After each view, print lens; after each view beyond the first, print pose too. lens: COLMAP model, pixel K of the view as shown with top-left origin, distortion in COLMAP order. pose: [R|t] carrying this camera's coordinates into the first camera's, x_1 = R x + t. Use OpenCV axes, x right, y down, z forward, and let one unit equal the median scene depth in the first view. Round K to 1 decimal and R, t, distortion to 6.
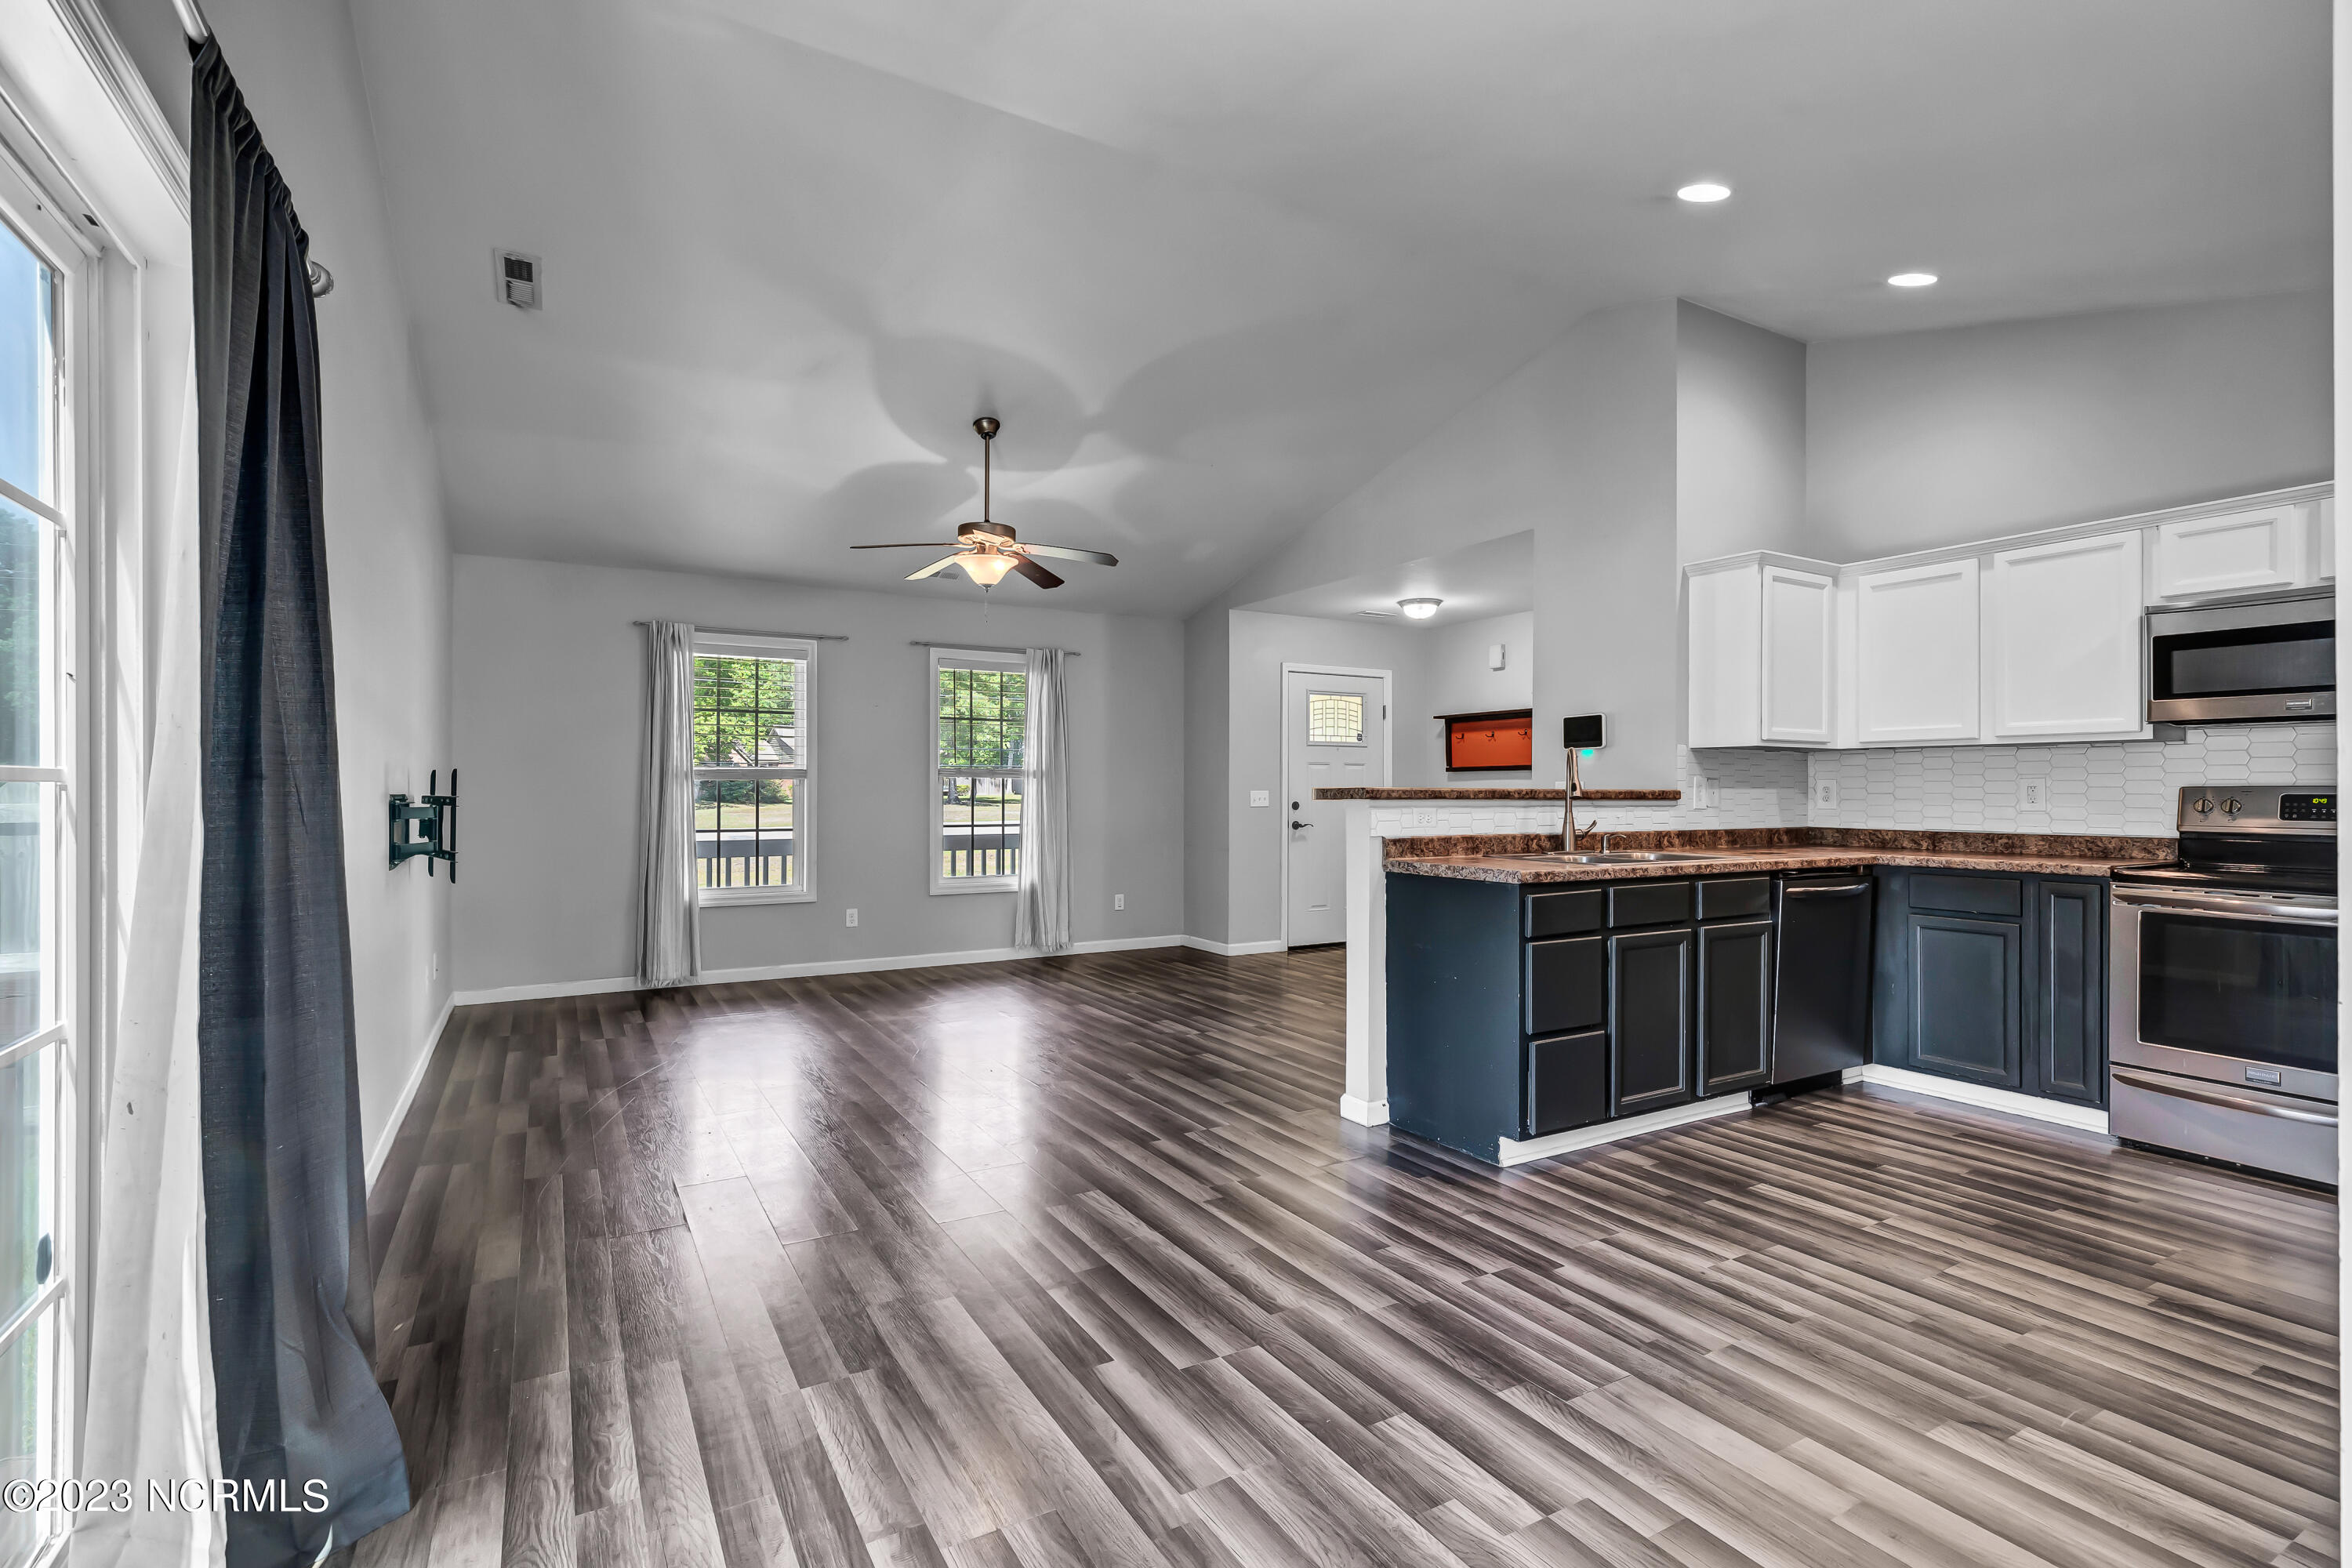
lens RADIAL K [[1077.5, 0, 1171.6], [0, 1077.5, 785.9], [0, 0, 1]] dist [0.001789, 0.000617]
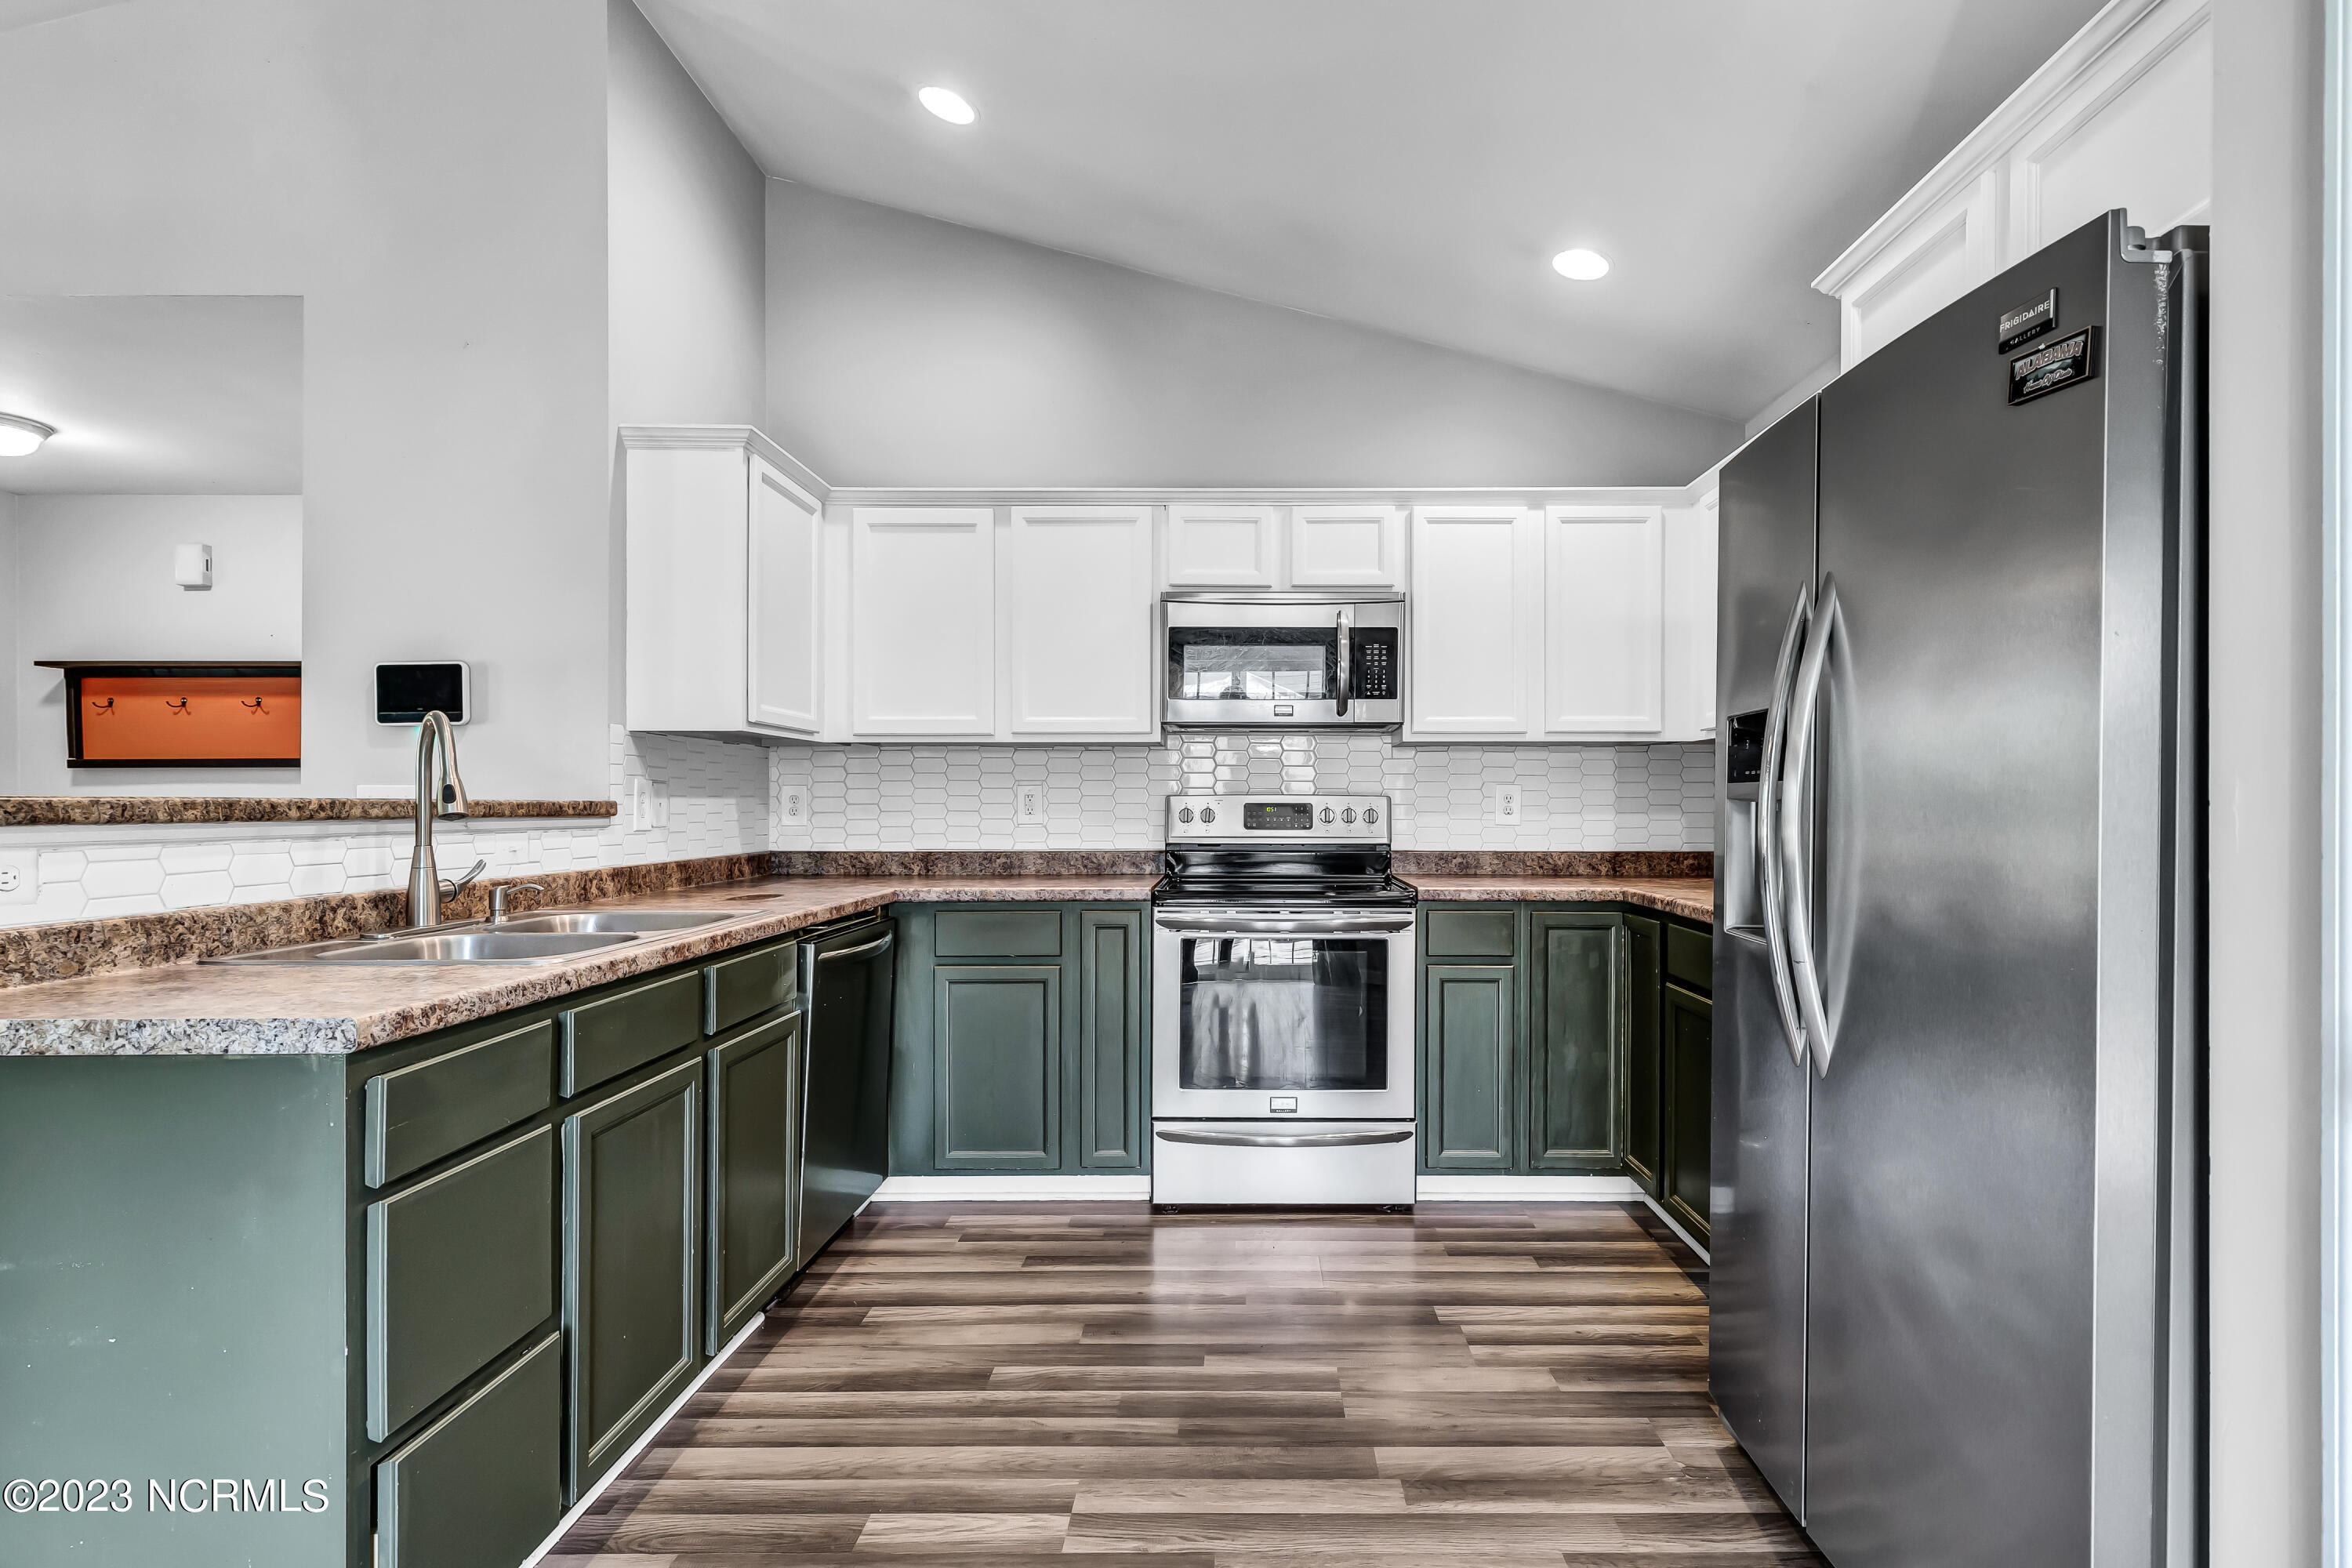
lens RADIAL K [[1146.2, 0, 1237.4], [0, 1146.2, 799.5], [0, 0, 1]] dist [0.007066, -0.000342]
pose [[0.503892, -0.001302, 0.863765, 0.095533], [-0.001084, 0.999997, 0.002140, 0.001803], [-0.863766, -0.002015, 0.503889, 0.381929]]
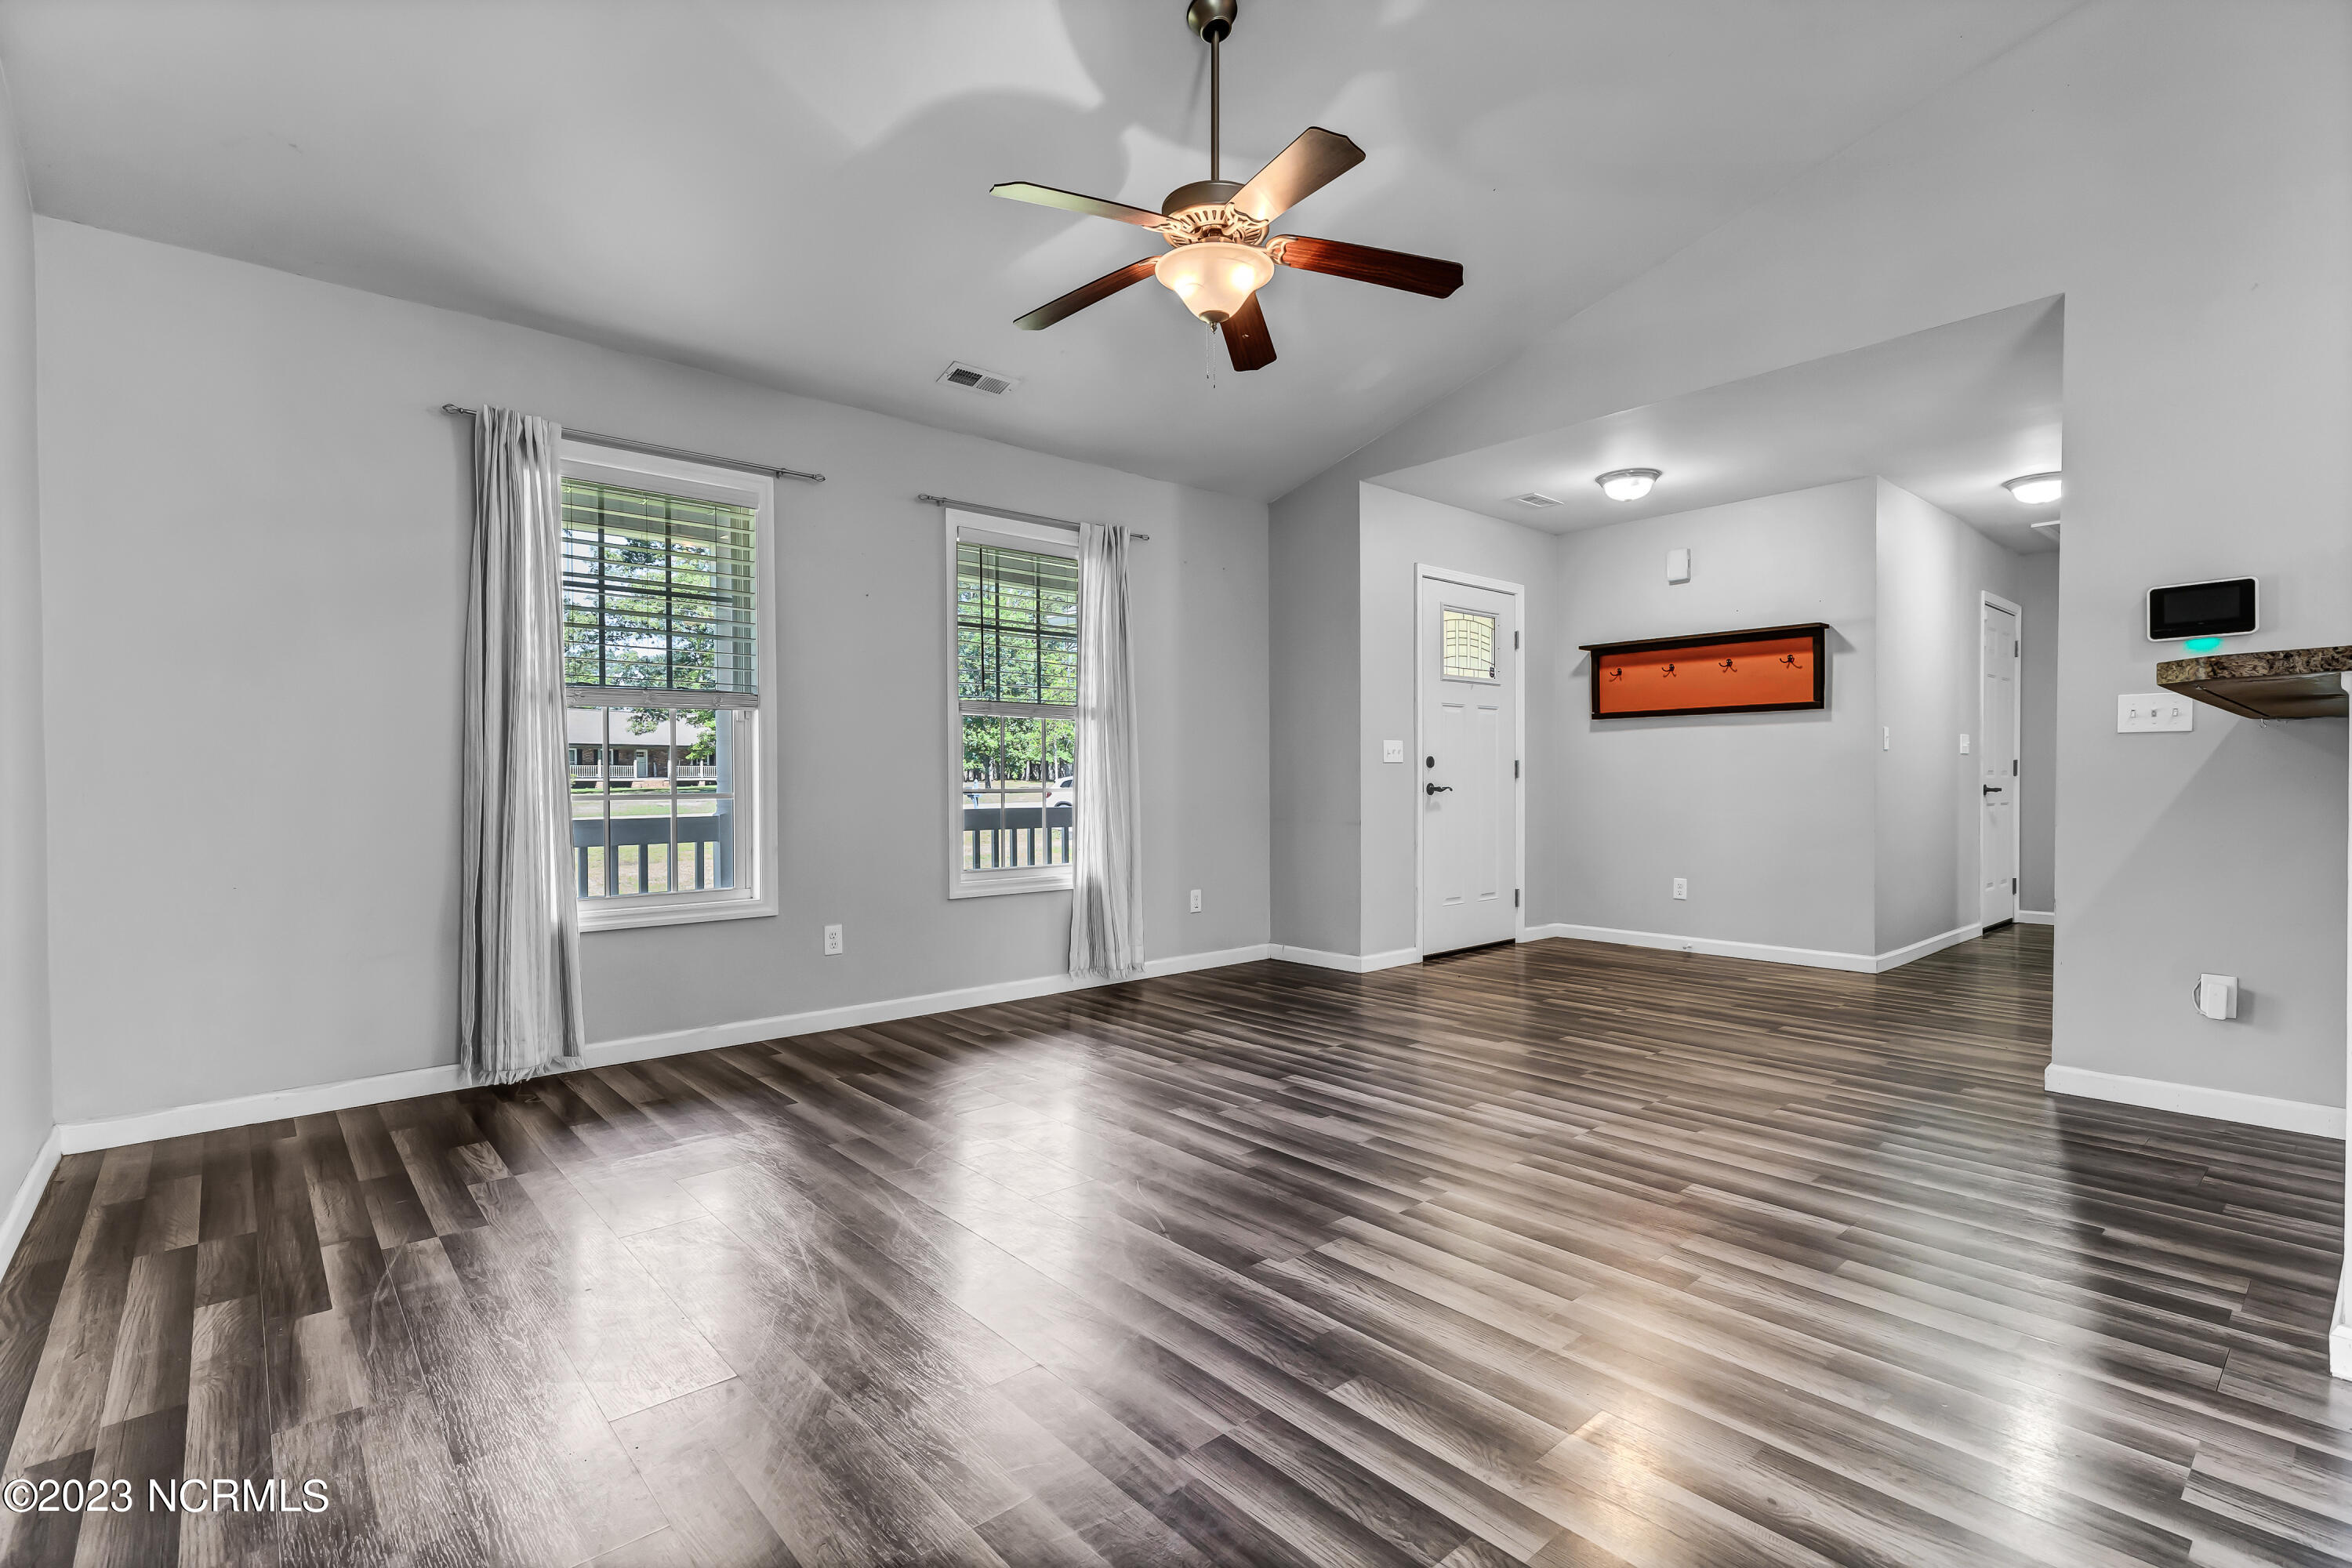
lens RADIAL K [[1079.7, 0, 1167.0], [0, 1079.7, 796.8], [0, 0, 1]] dist [0.008304, 0.000291]
pose [[0.981688, -0.008926, 0.190284, -0.343397], [0.004931, 0.999758, 0.021459, 0.043509], [-0.190430, -0.020128, 0.981494, 0.547976]]
